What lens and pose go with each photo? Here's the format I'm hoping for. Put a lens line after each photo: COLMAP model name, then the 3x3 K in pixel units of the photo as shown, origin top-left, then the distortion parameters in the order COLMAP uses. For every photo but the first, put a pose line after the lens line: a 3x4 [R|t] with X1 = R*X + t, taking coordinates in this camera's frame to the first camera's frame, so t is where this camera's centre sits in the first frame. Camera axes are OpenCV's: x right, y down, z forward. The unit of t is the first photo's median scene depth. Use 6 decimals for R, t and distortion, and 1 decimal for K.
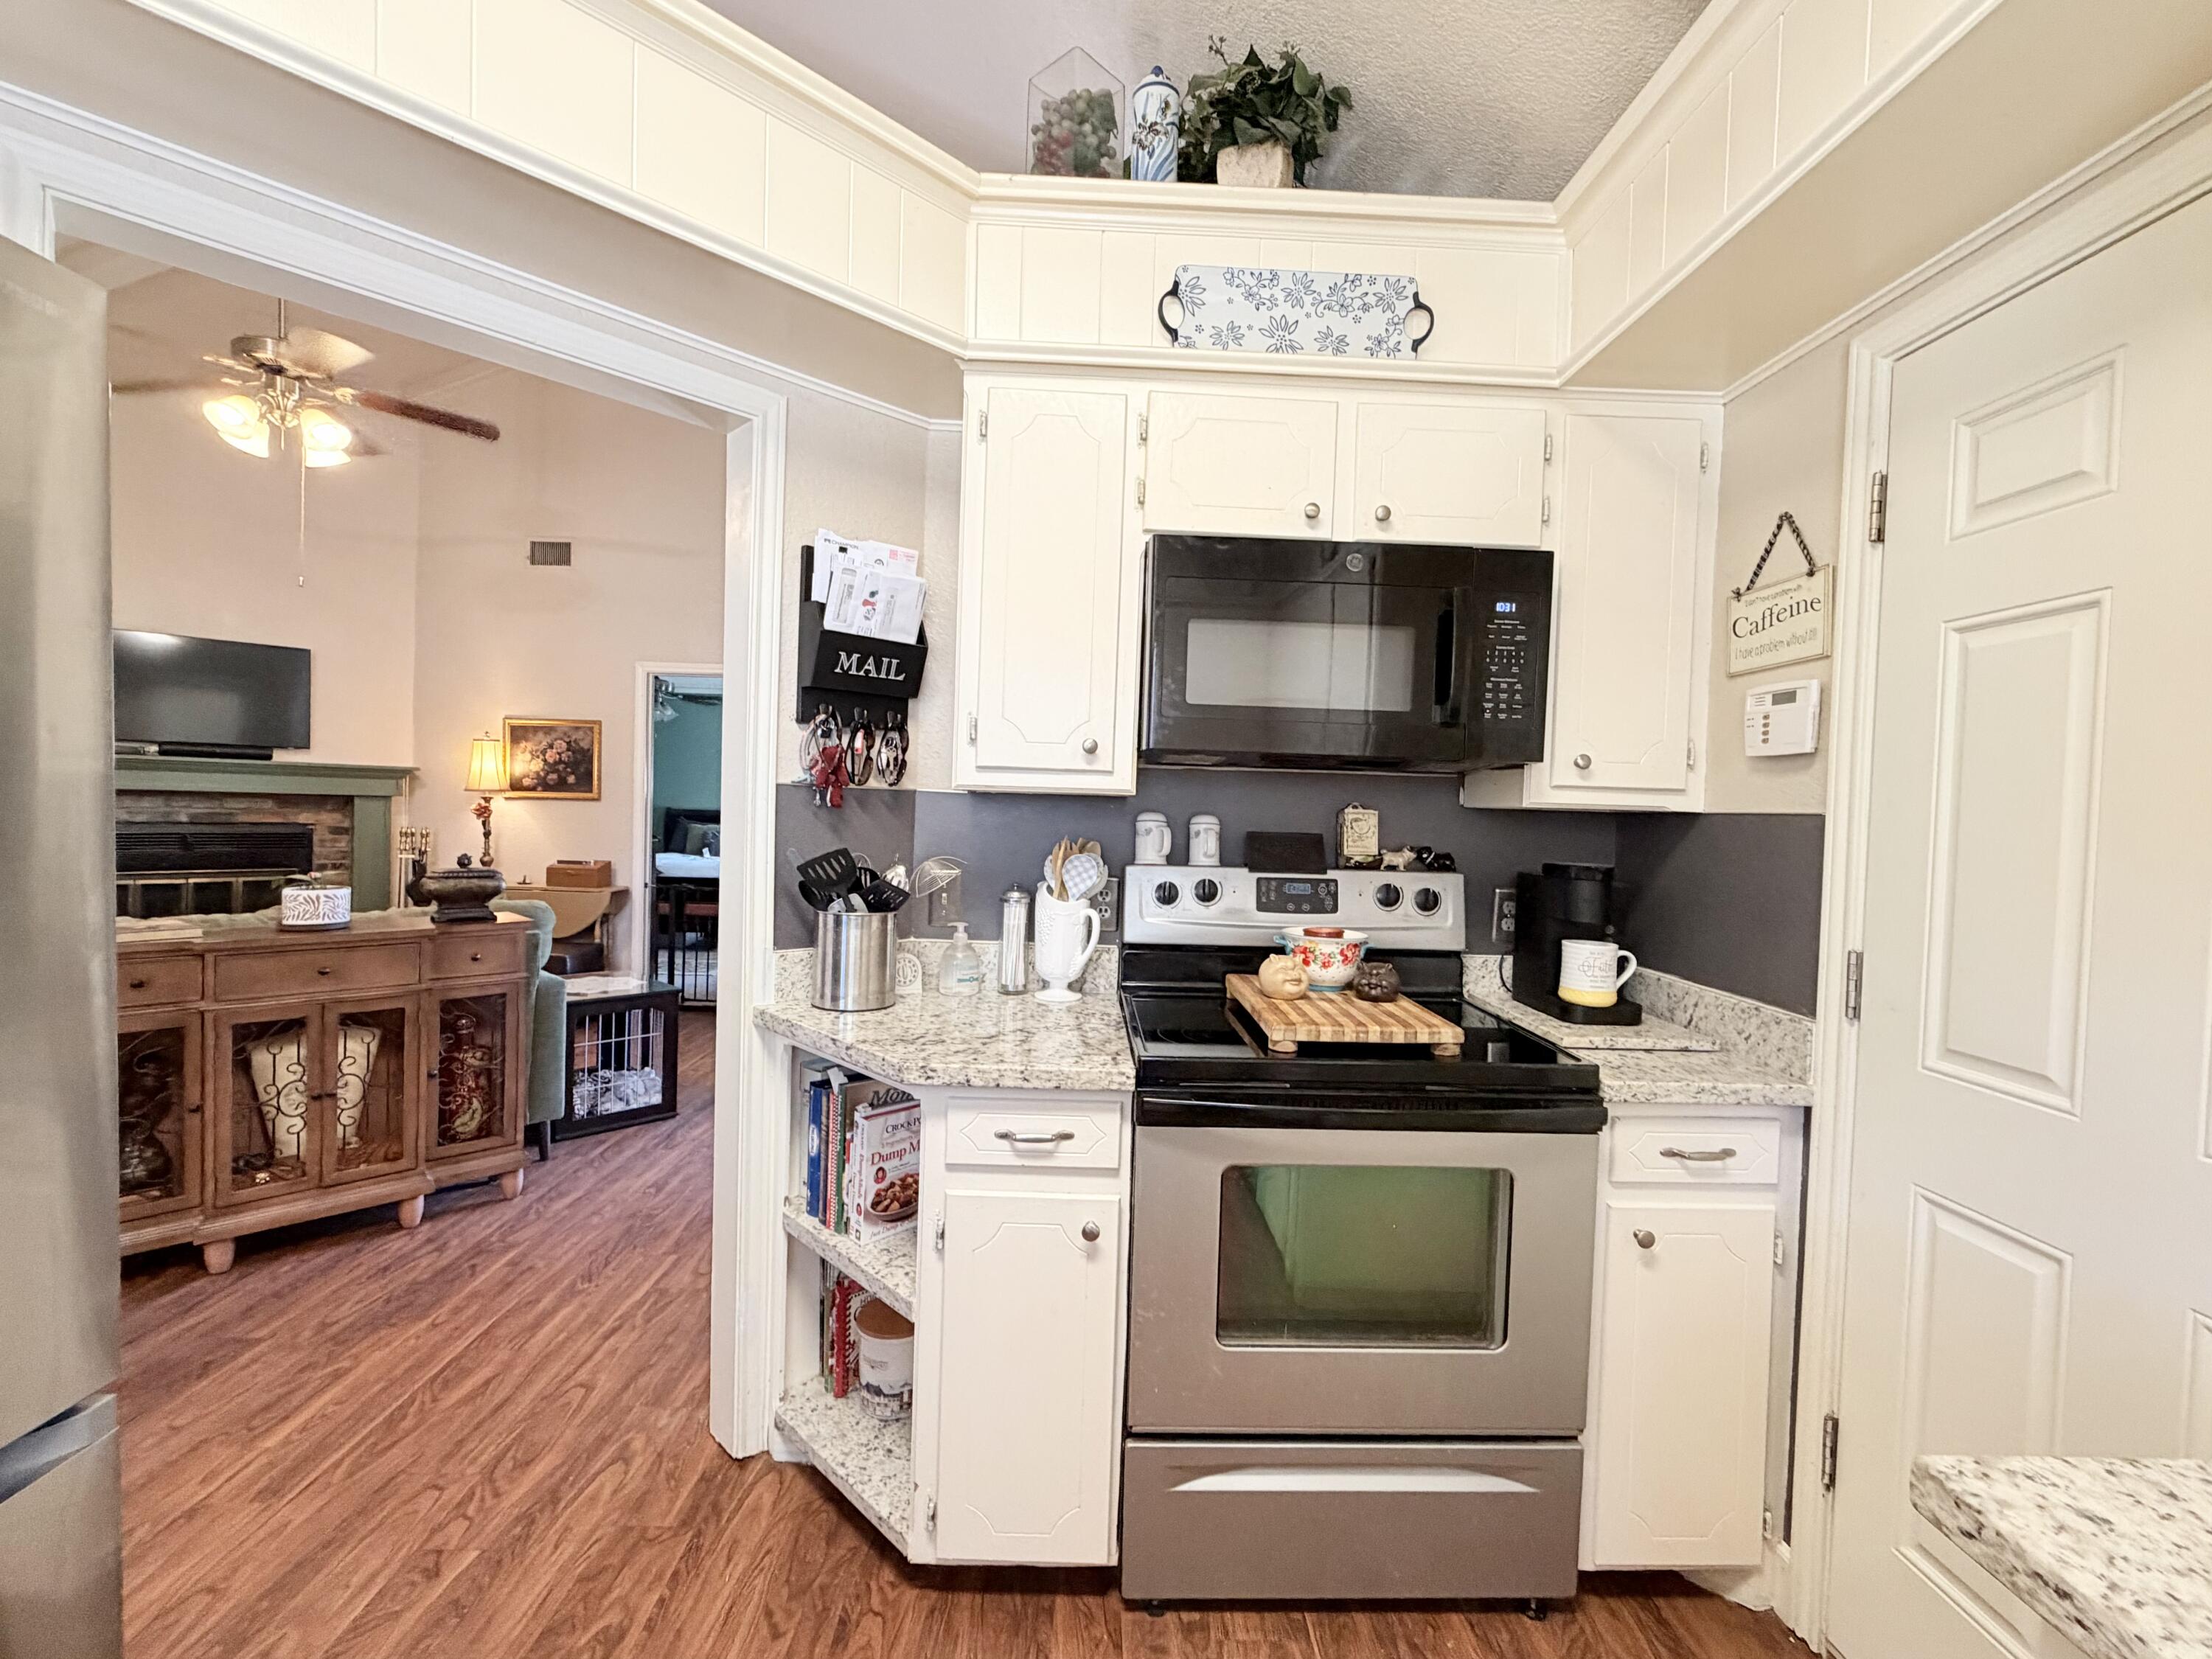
lens RADIAL K [[979.5, 0, 1121.0], [0, 979.5, 833.9], [0, 0, 1]] dist [-0.003755, -0.000983]
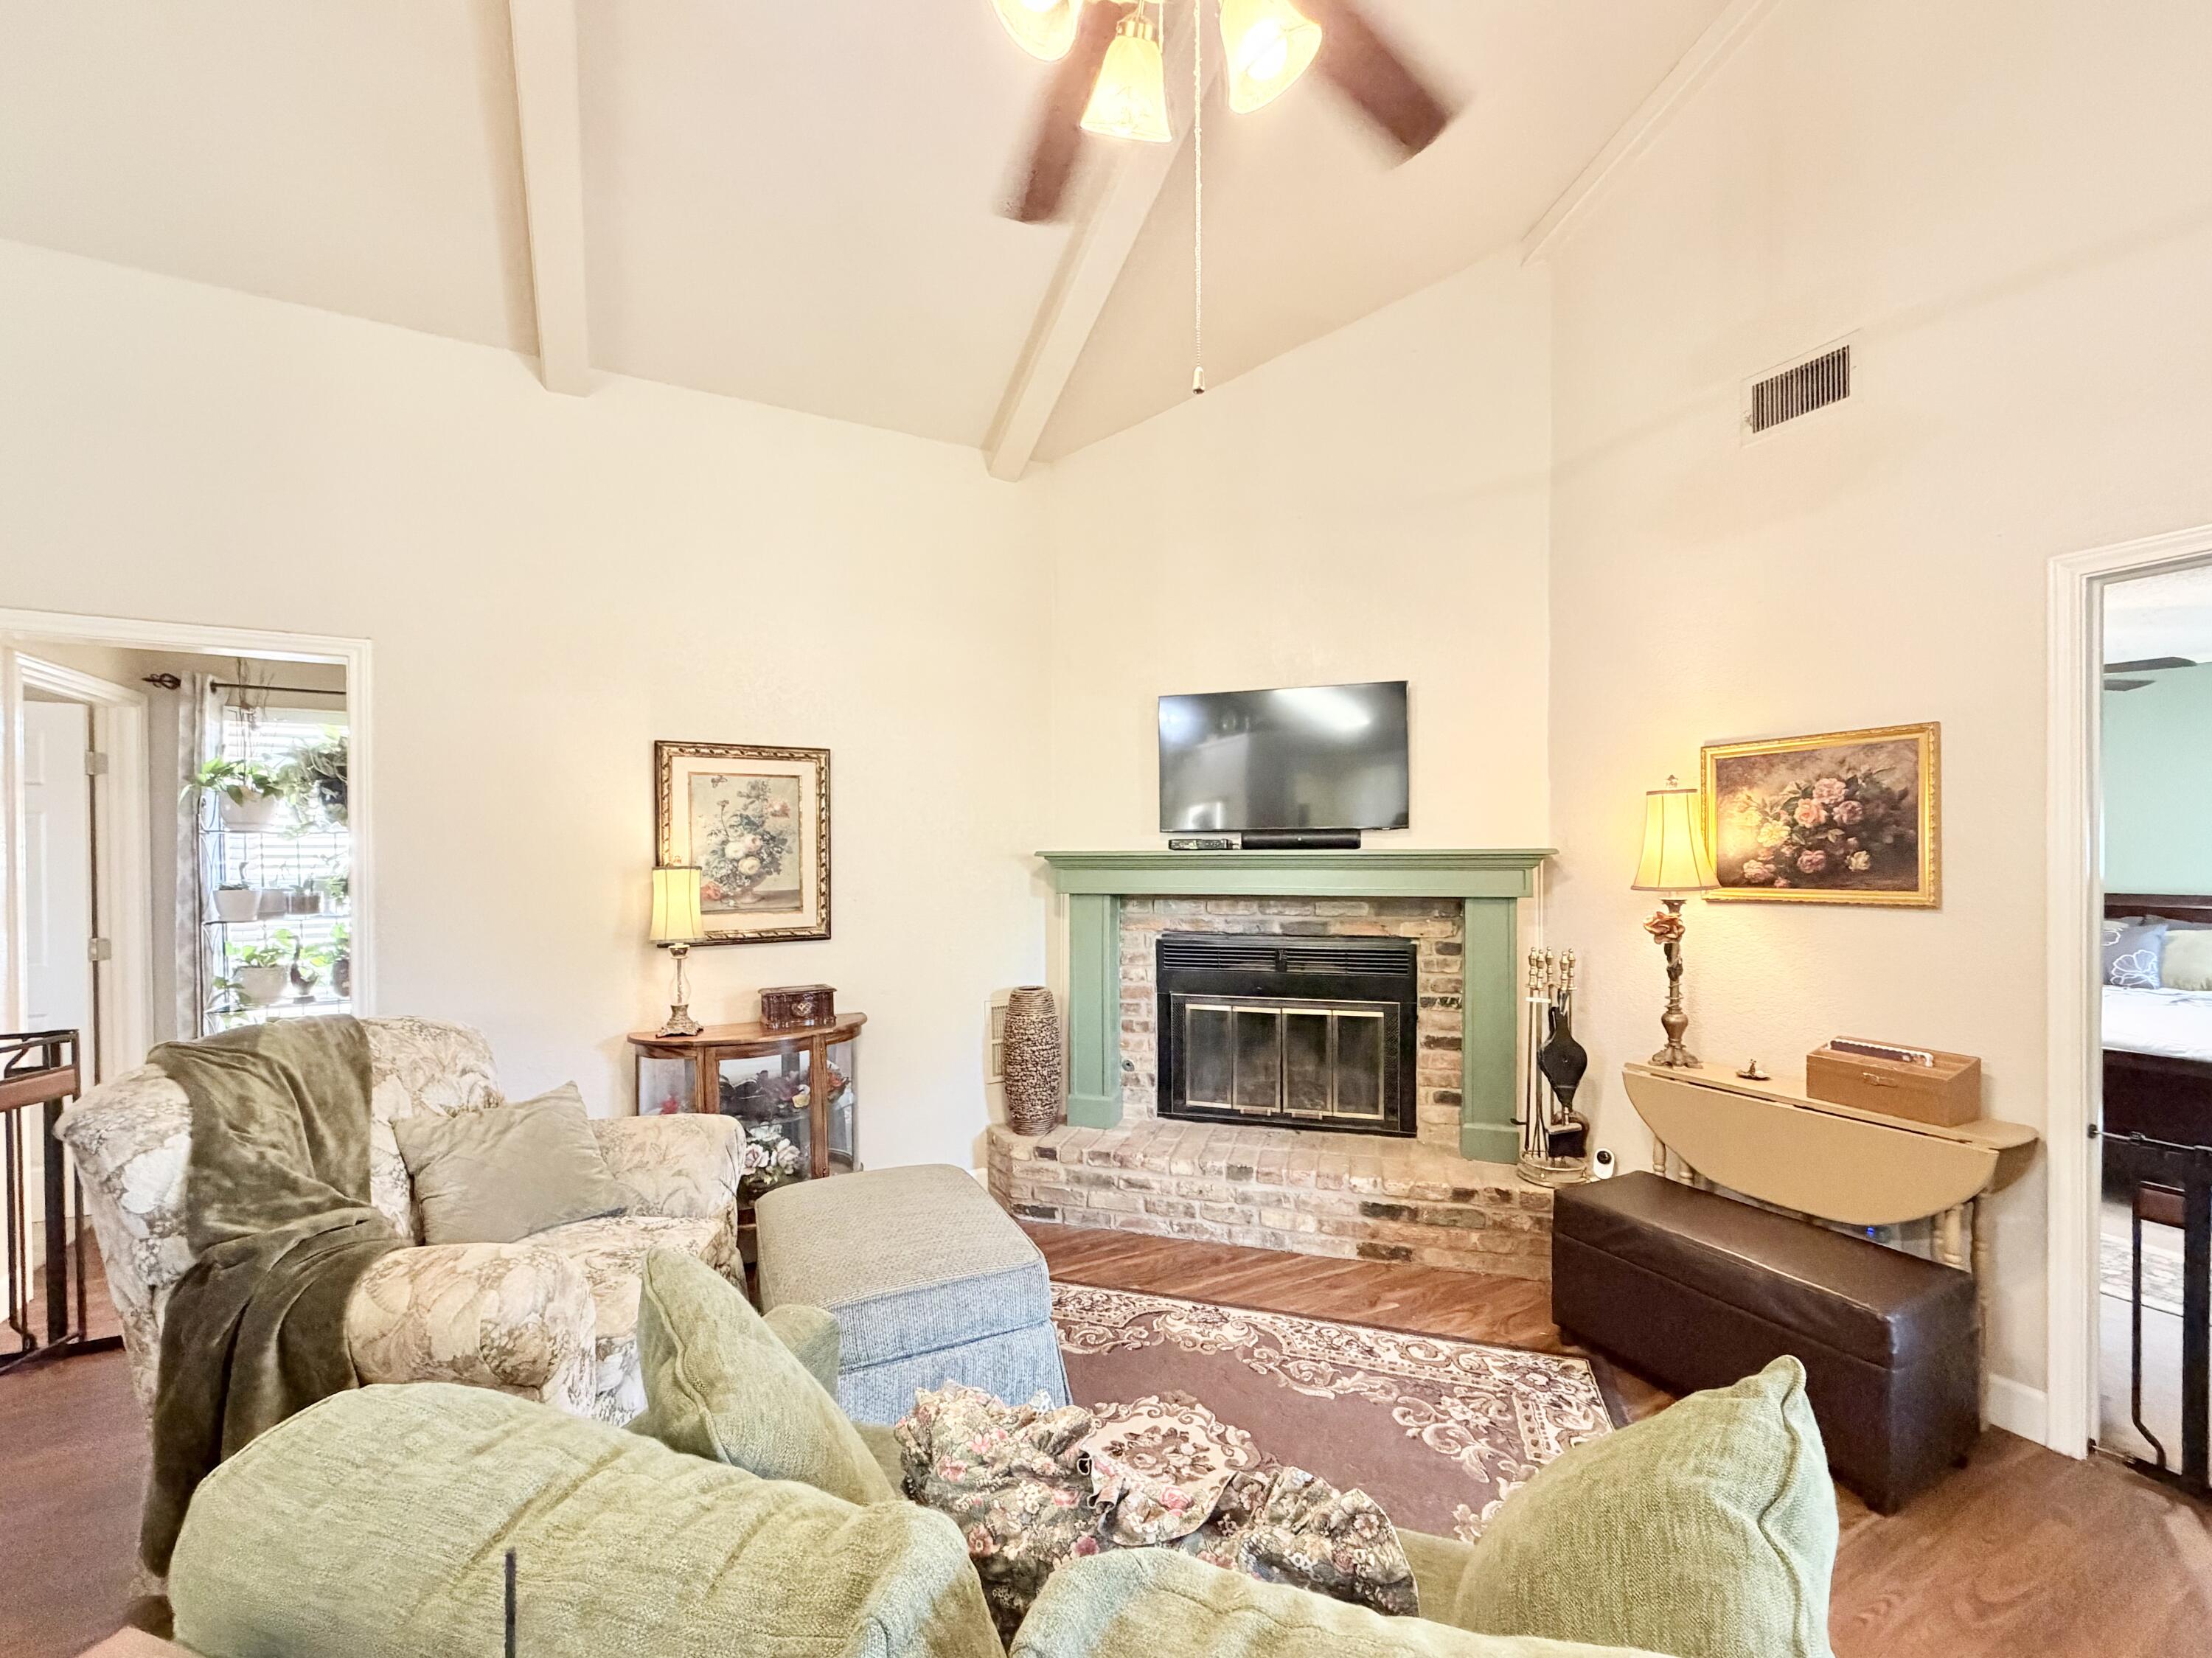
lens RADIAL K [[884.4, 0, 1104.4], [0, 884.4, 861.0], [0, 0, 1]] dist [0.000604, -0.000378]
pose [[0.425250, -0.025620, -0.904713, -0.348717], [-0.004778, 0.999522, -0.030550, -0.042868], [0.905063, 0.017314, 0.424924, 0.522463]]
